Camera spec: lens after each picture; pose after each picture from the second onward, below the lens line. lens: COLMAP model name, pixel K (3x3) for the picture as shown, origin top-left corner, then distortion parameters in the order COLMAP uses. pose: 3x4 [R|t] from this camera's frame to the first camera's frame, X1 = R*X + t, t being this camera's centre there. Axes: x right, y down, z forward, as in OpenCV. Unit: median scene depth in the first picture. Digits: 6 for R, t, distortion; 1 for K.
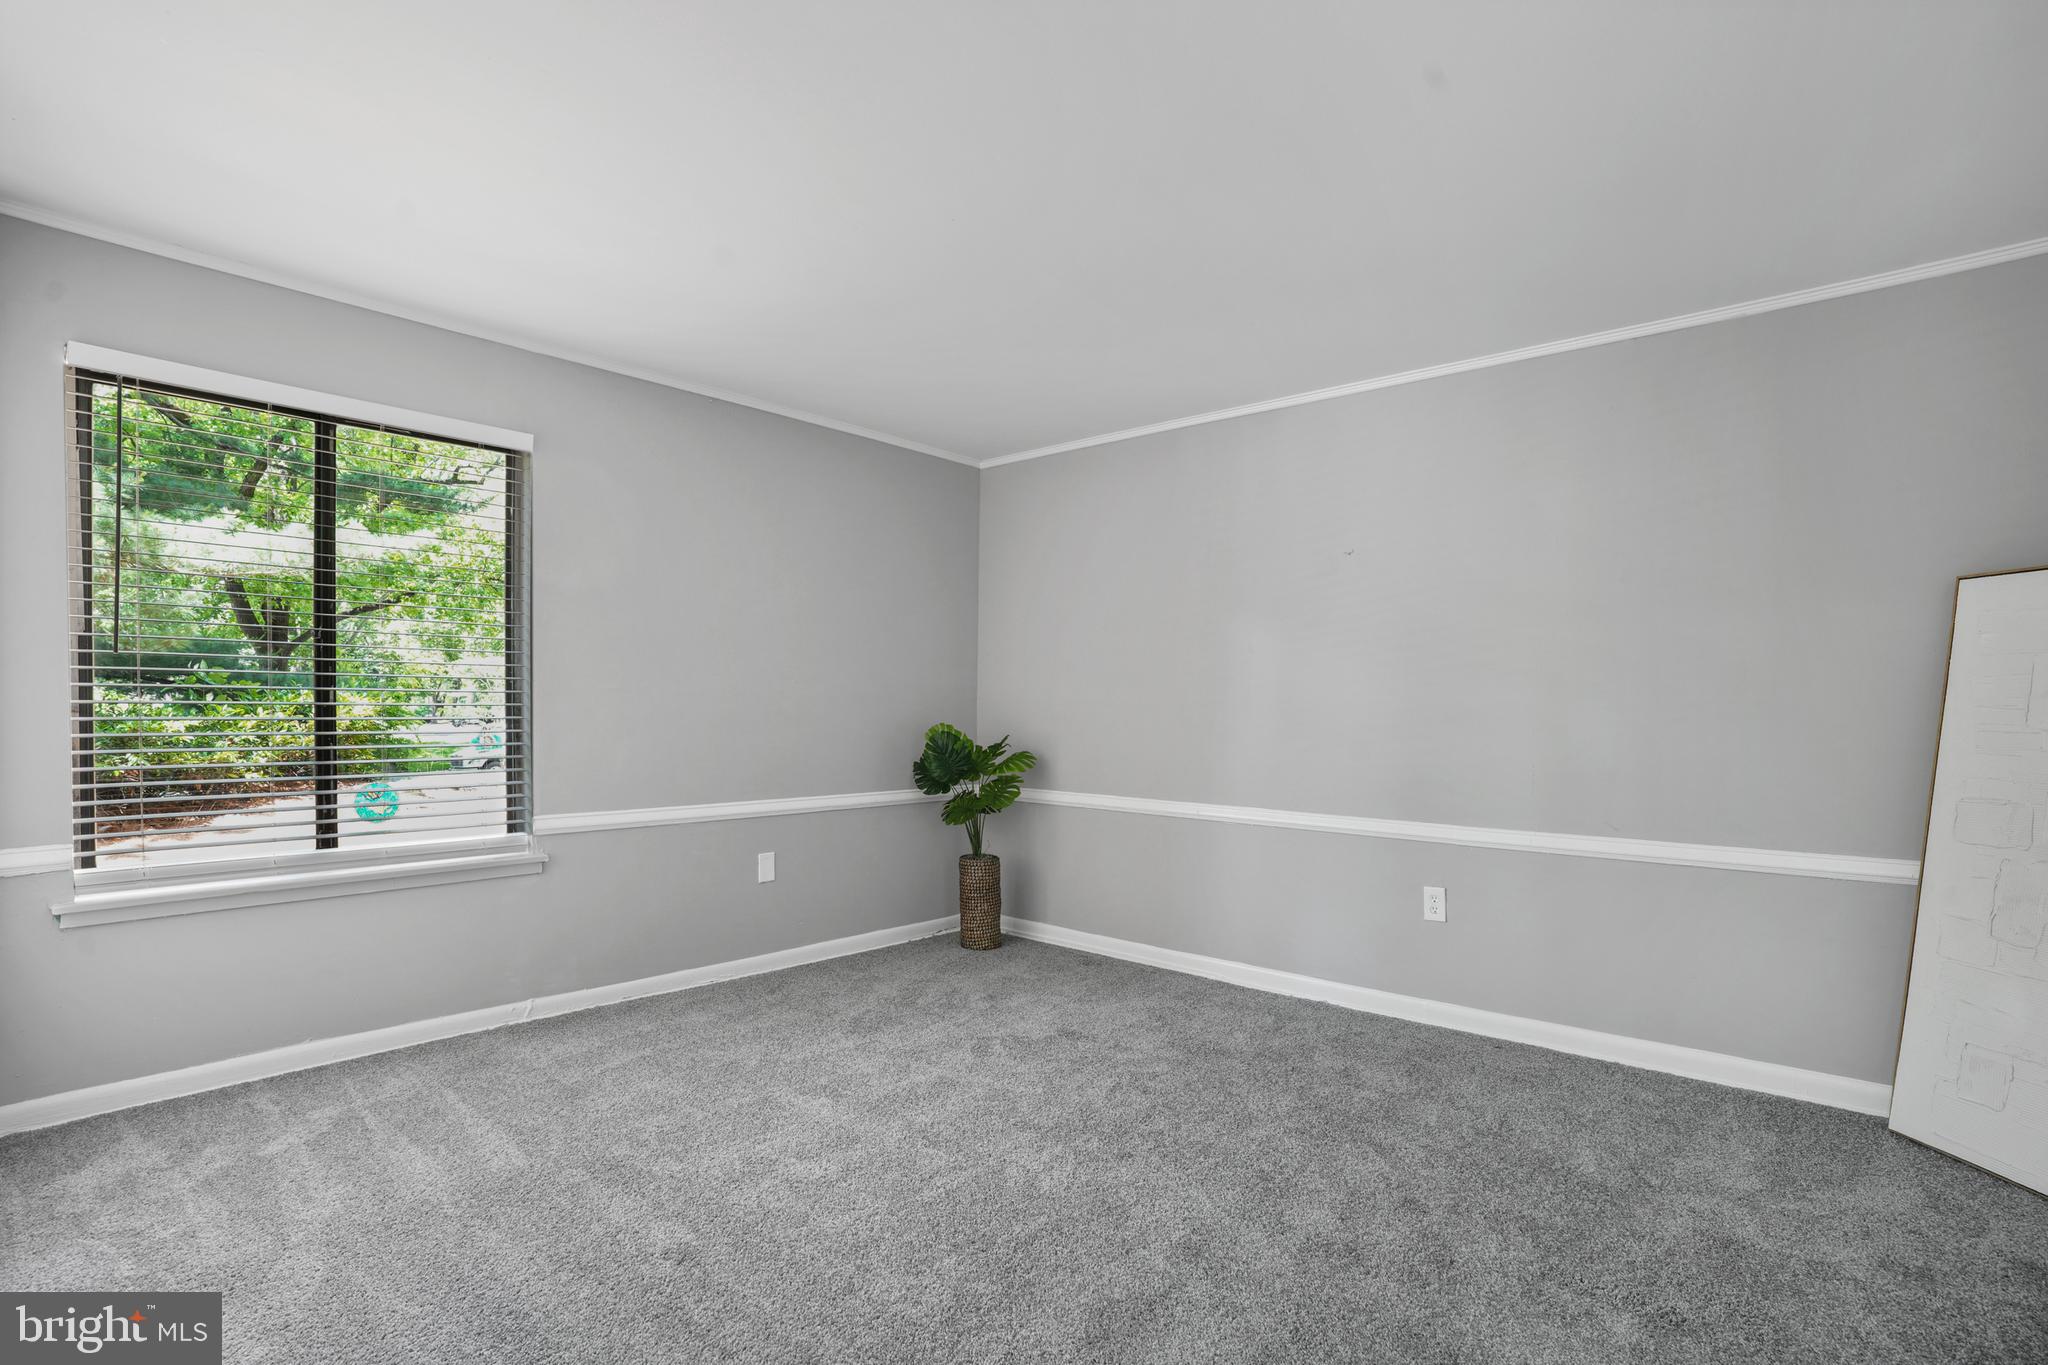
lens RADIAL K [[948.7, 0, 1014.1], [0, 948.7, 681.8], [0, 0, 1]] dist [-0.088028, 0.037786]
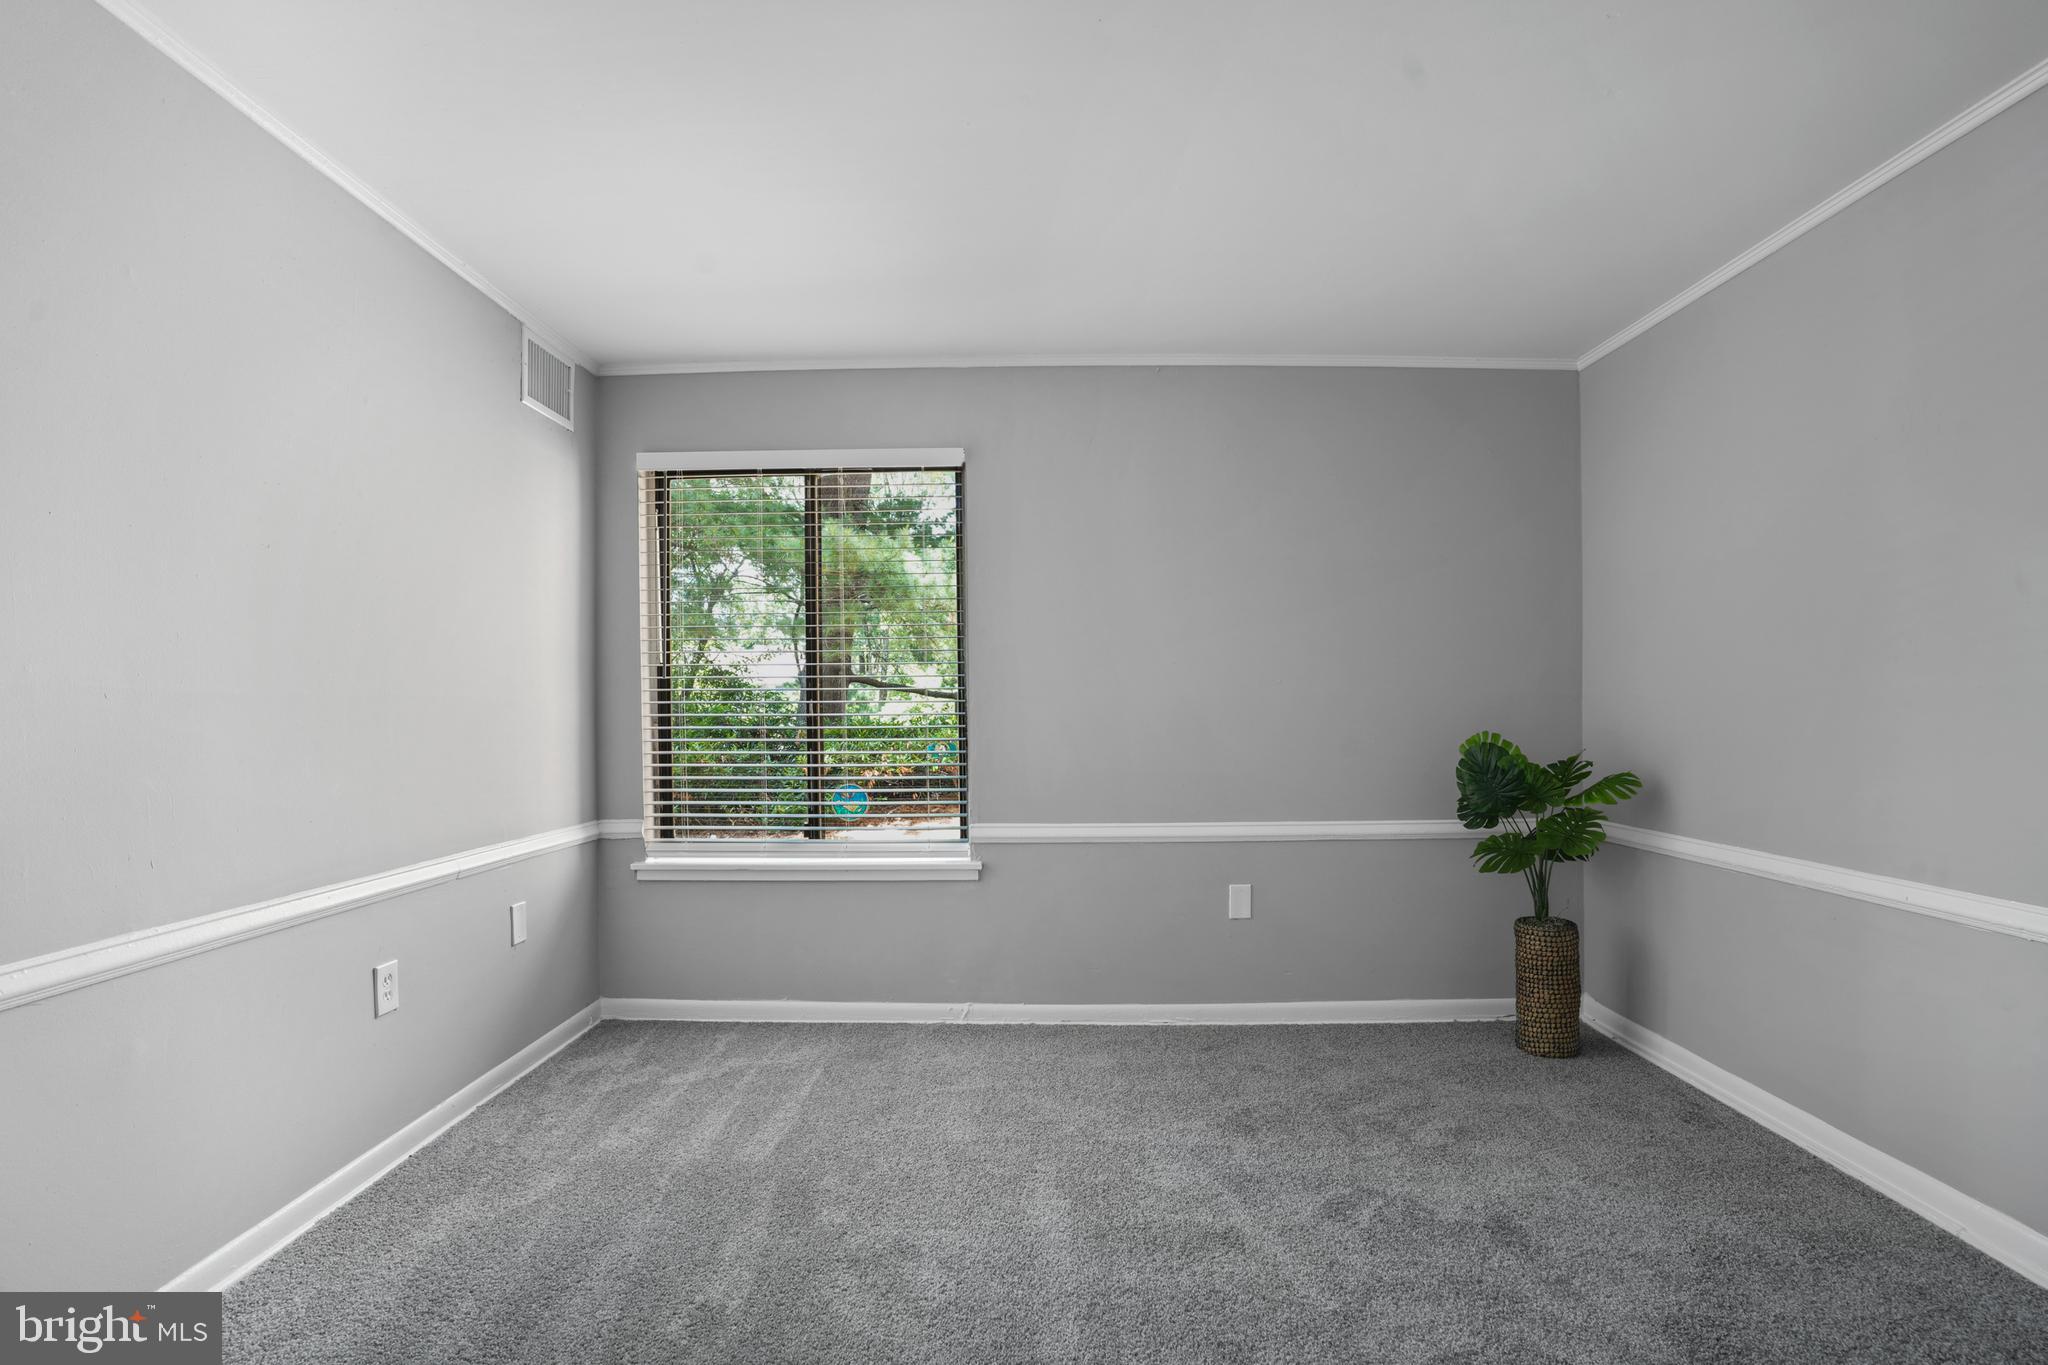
lens RADIAL K [[948.7, 0, 1014.1], [0, 948.7, 681.8], [0, 0, 1]] dist [-0.088028, 0.037786]
pose [[0.674281, -0.036134, -0.737590, 0.251800], [0.027683, 0.999337, -0.023650, 0.014914], [0.737956, -0.004472, 0.674834, 0.299748]]
